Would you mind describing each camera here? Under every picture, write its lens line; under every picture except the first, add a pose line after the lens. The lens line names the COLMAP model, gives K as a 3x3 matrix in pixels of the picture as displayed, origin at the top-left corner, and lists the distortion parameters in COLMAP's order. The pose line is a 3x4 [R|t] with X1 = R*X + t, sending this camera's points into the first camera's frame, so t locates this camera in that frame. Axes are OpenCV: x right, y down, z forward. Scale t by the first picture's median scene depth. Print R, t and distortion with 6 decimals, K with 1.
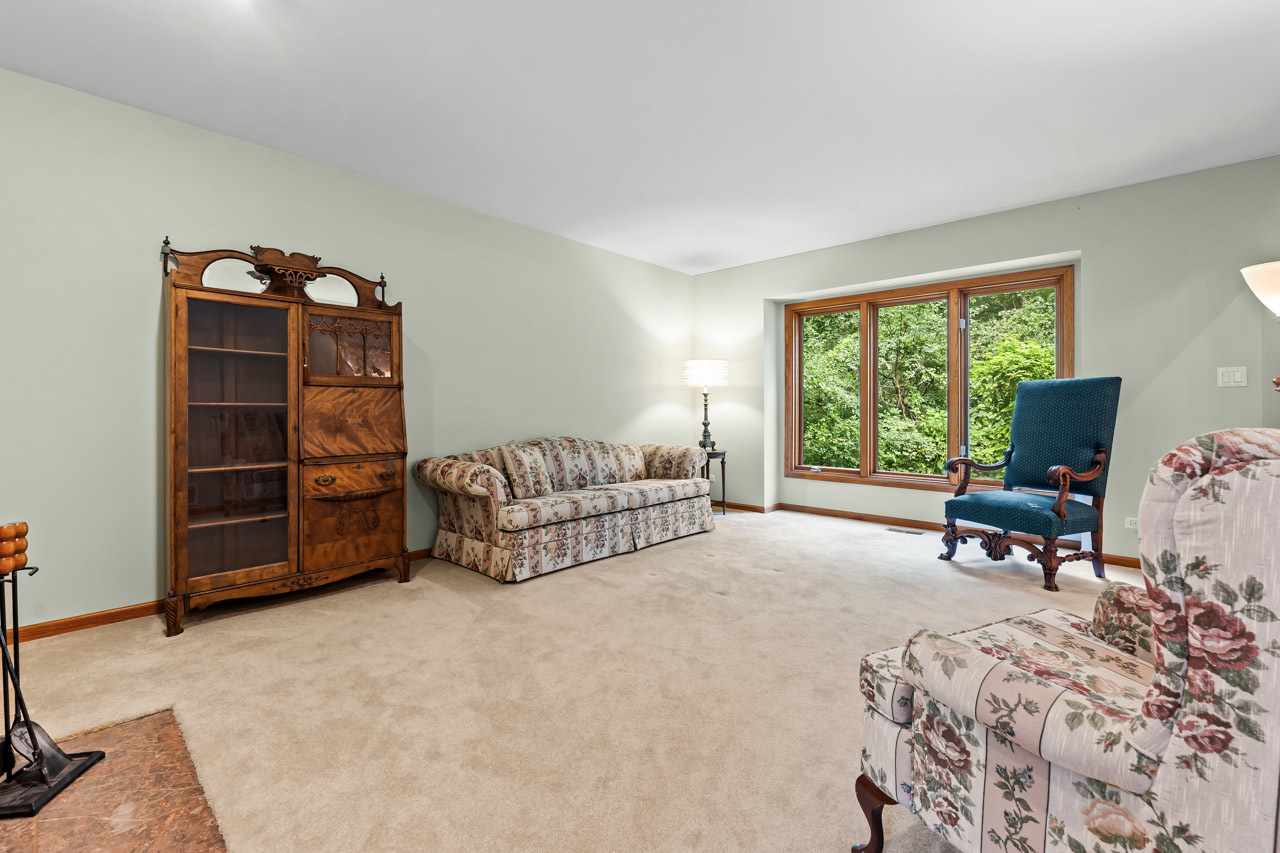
lens RADIAL K [[535.2, 0, 631.6], [0, 535.2, 414.4], [0, 0, 1]] dist [0.002850, -0.000486]
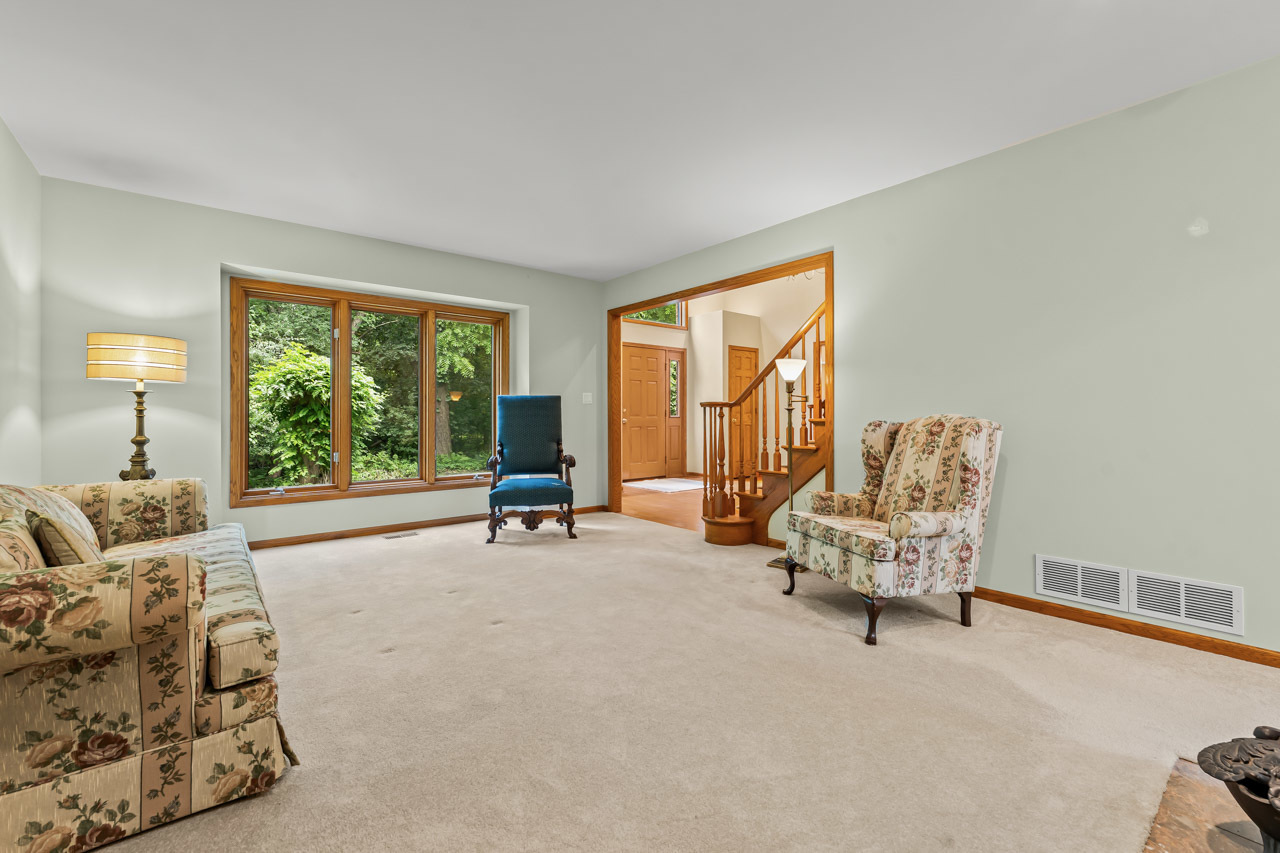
lens RADIAL K [[535.2, 0, 633.8], [0, 535.2, 419.6], [0, 0, 1]] dist [0.002850, -0.000486]
pose [[0.152641, -0.009389, 0.988237, -0.605593], [0.009698, 0.999921, 0.008003, -0.010827], [-0.988234, 0.008363, 0.152720, 0.561921]]
